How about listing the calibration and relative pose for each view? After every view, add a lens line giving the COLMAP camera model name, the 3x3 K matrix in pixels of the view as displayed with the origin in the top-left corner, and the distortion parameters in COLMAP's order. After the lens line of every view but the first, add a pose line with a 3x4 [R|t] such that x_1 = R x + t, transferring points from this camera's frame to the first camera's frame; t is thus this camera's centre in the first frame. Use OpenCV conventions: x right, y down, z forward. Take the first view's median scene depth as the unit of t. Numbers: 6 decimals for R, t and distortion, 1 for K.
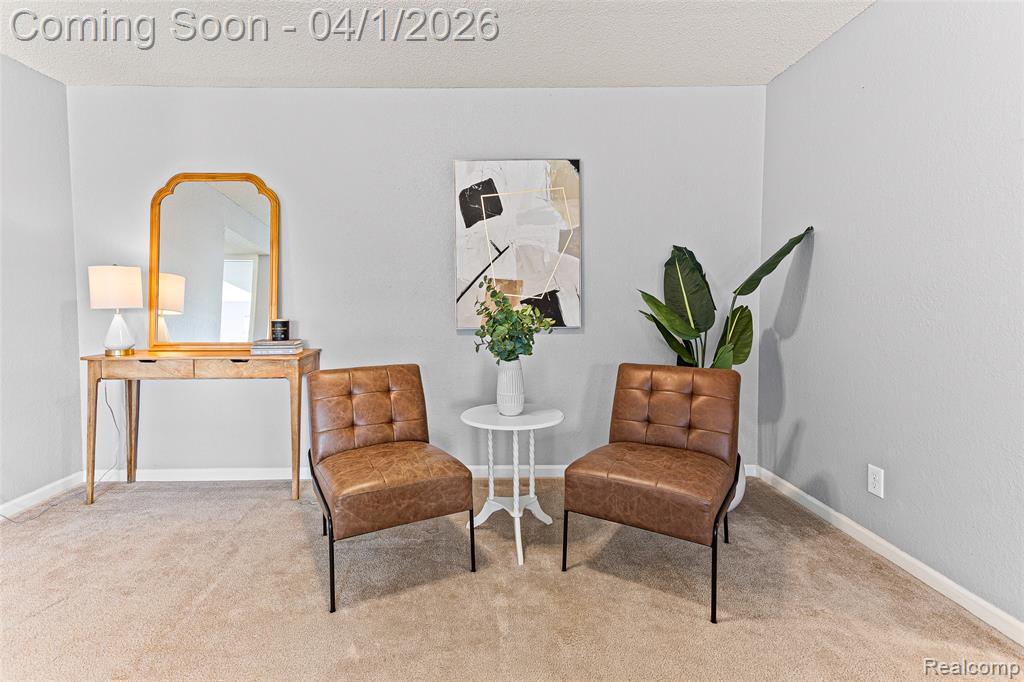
lens RADIAL K [[504.3, 0, 476.8], [0, 504.3, 322.2], [0, 0, 1]] dist [0.031481, 0.000514]
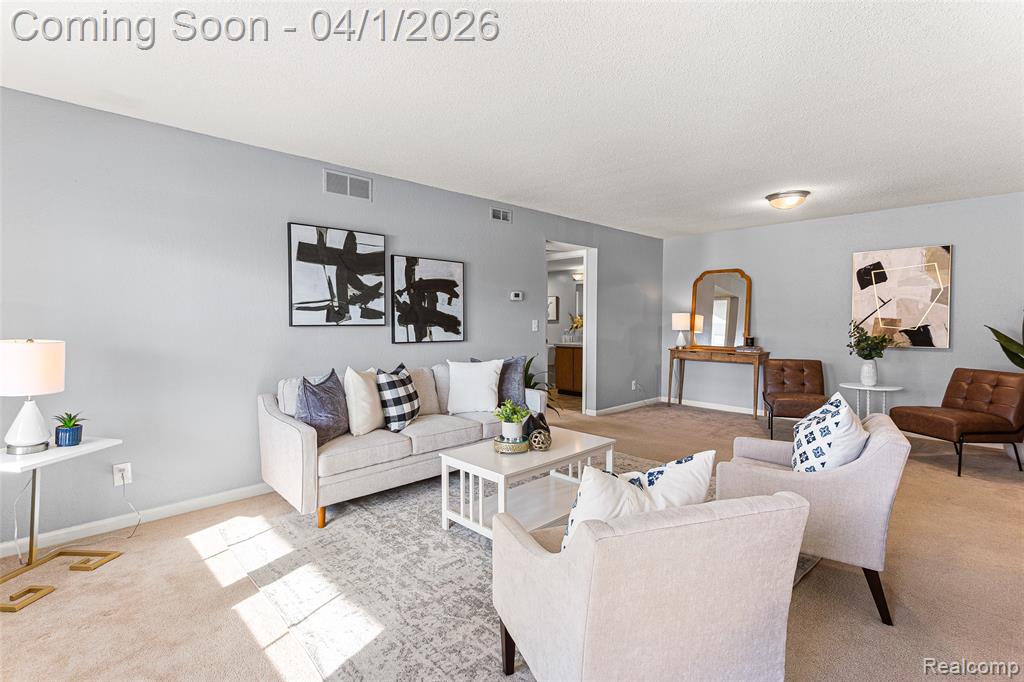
lens RADIAL K [[485.1, 0, 506.8], [0, 485.1, 329.1], [0, 0, 1]] dist [0.028971, 0.000652]
pose [[0.695974, 0.022260, -0.717721, 0.381509], [-0.040625, 0.999139, -0.008405, 0.021541], [0.716916, 0.035007, 0.696280, -1.184292]]
